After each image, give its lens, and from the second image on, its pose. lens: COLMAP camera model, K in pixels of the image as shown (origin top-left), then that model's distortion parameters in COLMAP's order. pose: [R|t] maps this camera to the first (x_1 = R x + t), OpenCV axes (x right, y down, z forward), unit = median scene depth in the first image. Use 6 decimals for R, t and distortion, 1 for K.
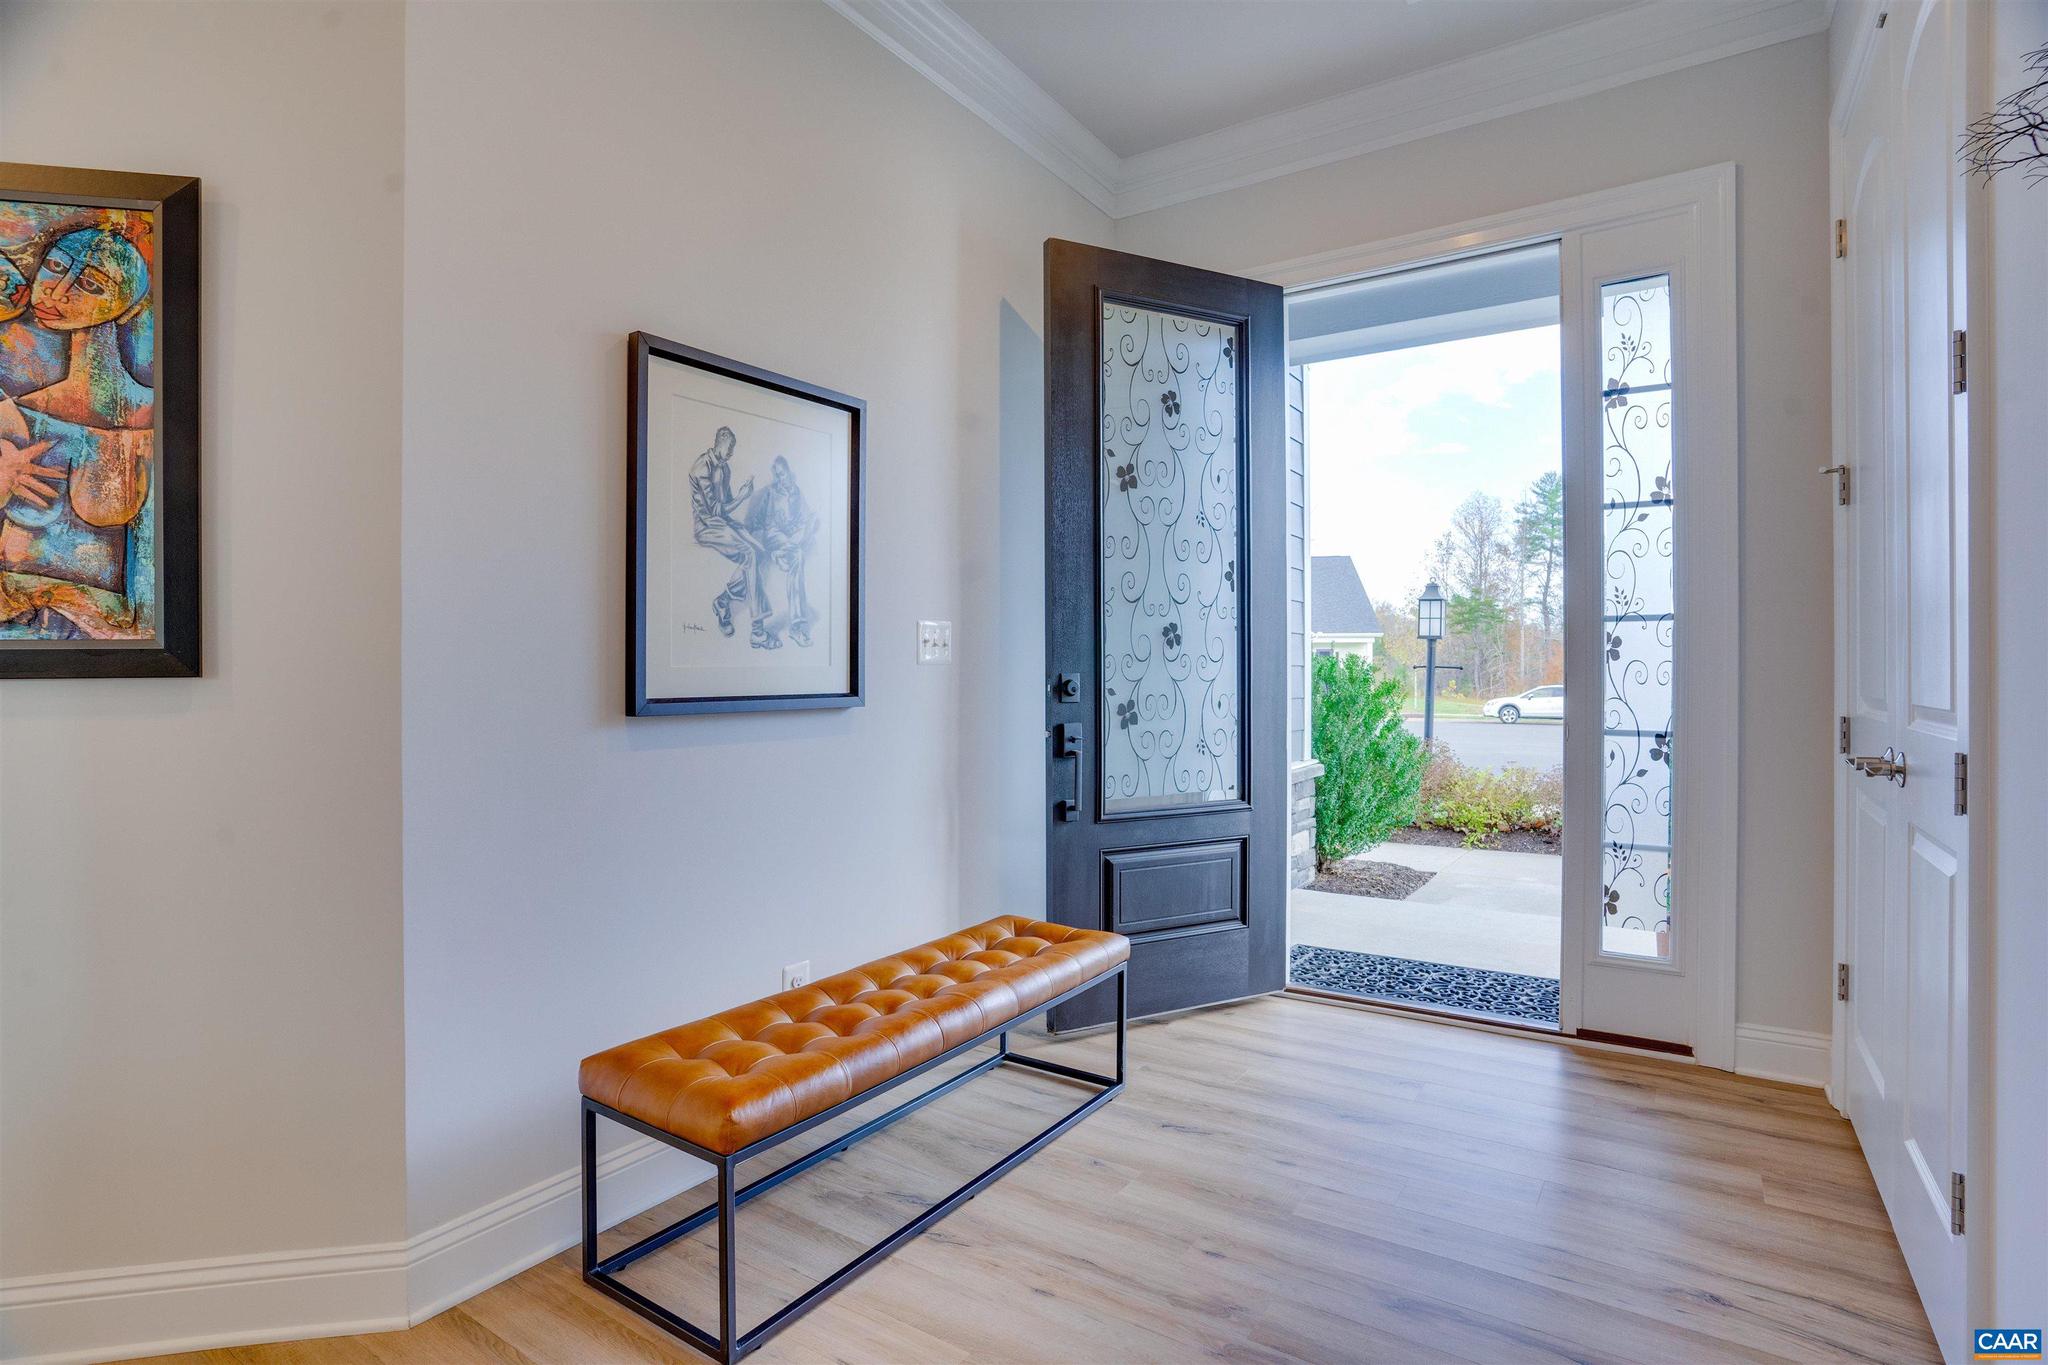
lens RADIAL K [[1022.0, 0, 1030.1], [0, 1022.0, 671.9], [0, 0, 1]] dist [-0.003647, -0.000175]
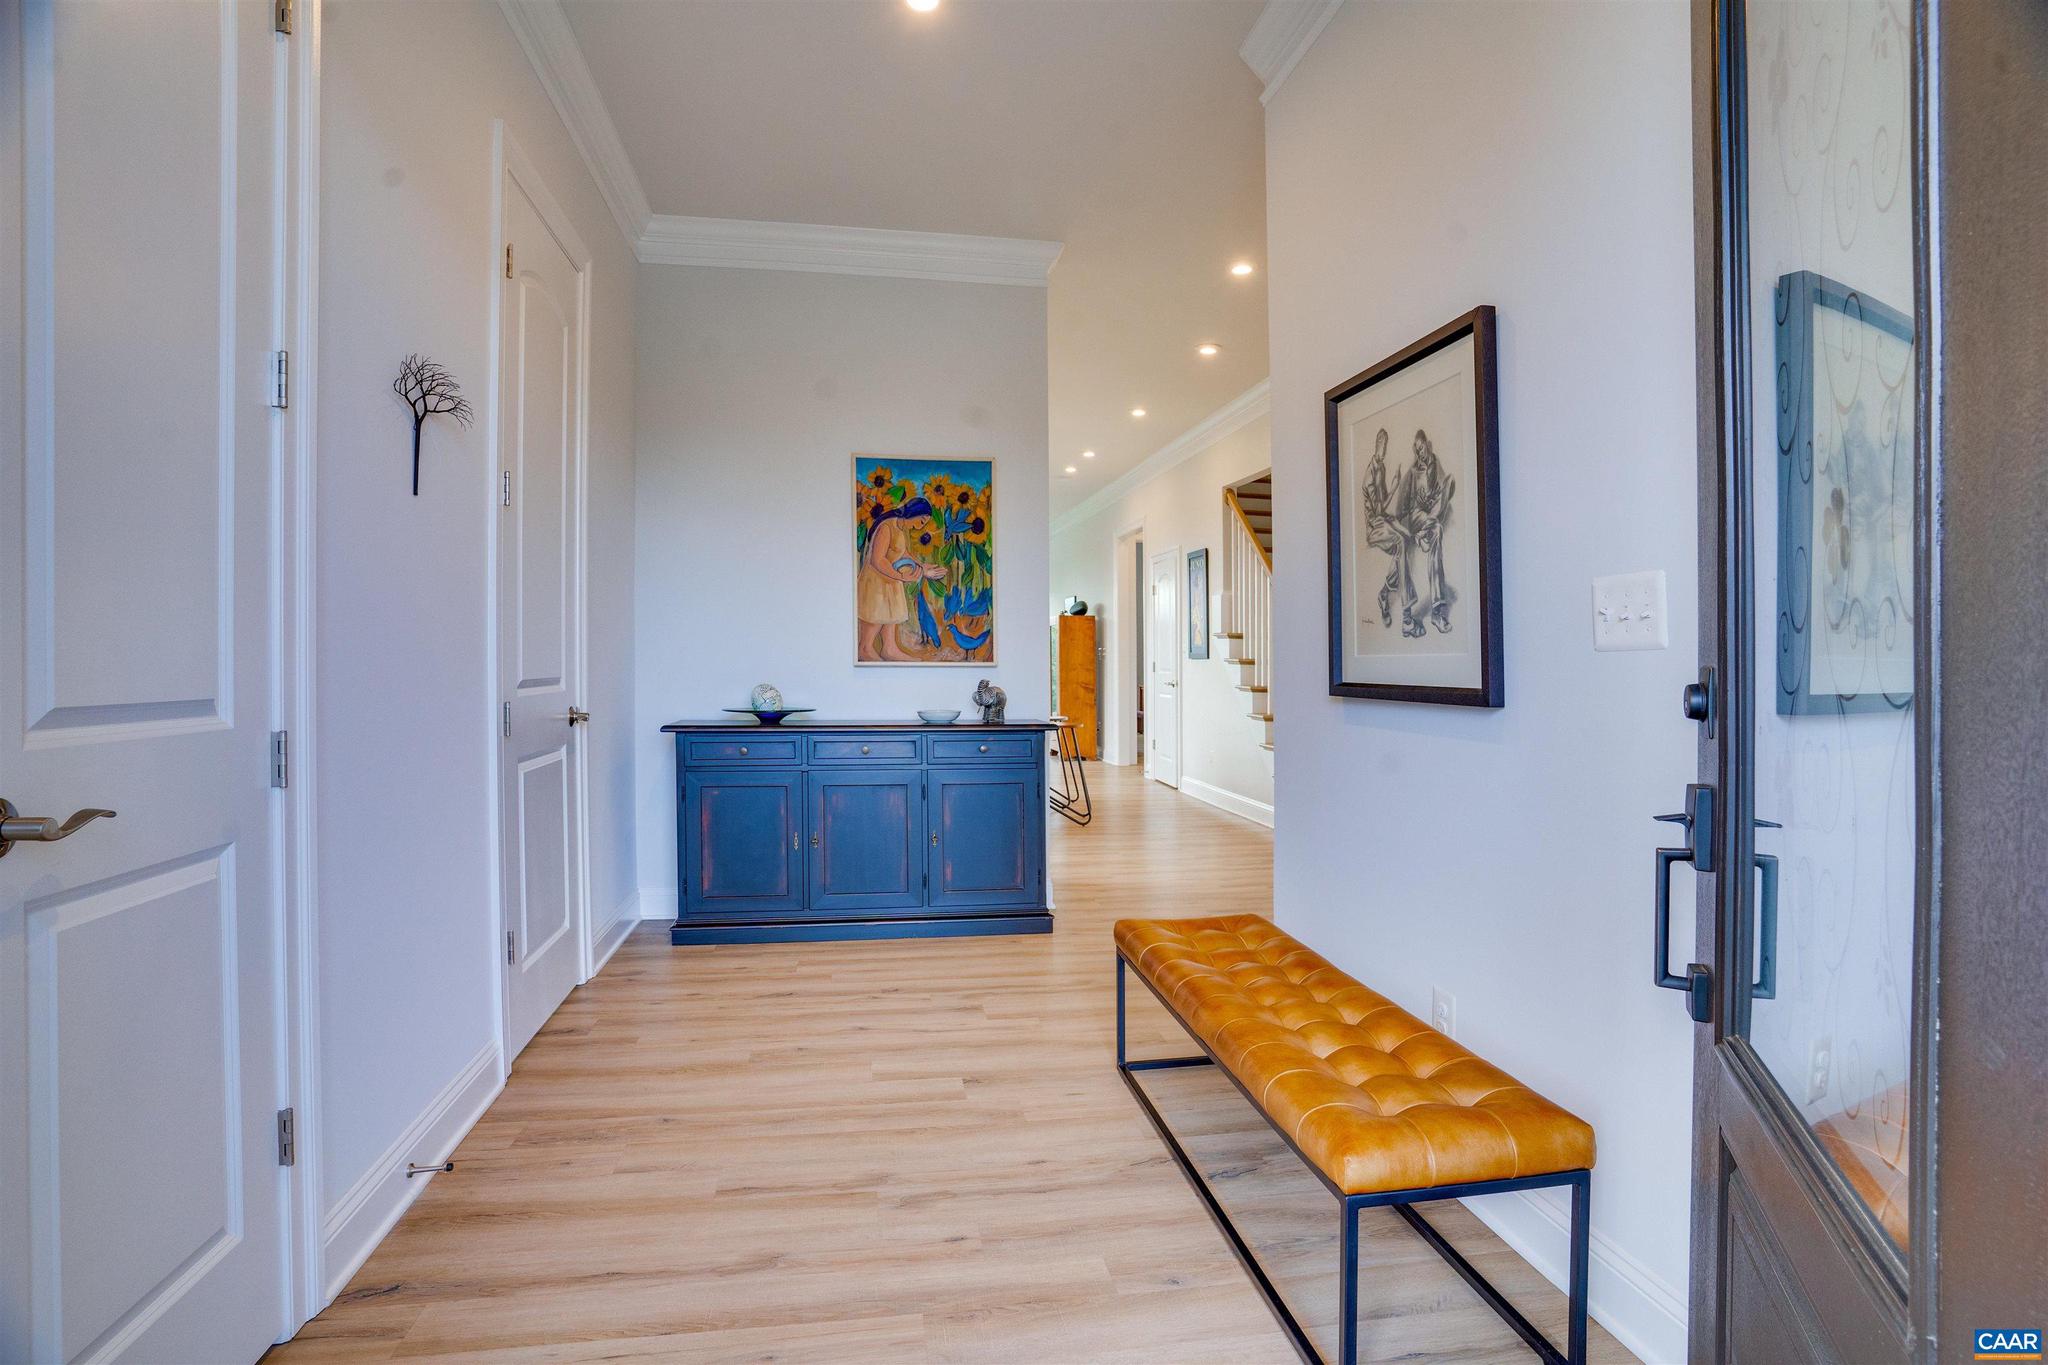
lens RADIAL K [[1022.0, 0, 1020.8], [0, 1022.0, 661.9], [0, 0, 1]] dist [-0.003647, -0.000175]
pose [[-0.730077, 0.006378, -0.683335, 0.683875], [0.002122, 0.999973, 0.007067, -0.007036], [0.683361, 0.003709, -0.730071, 1.484465]]
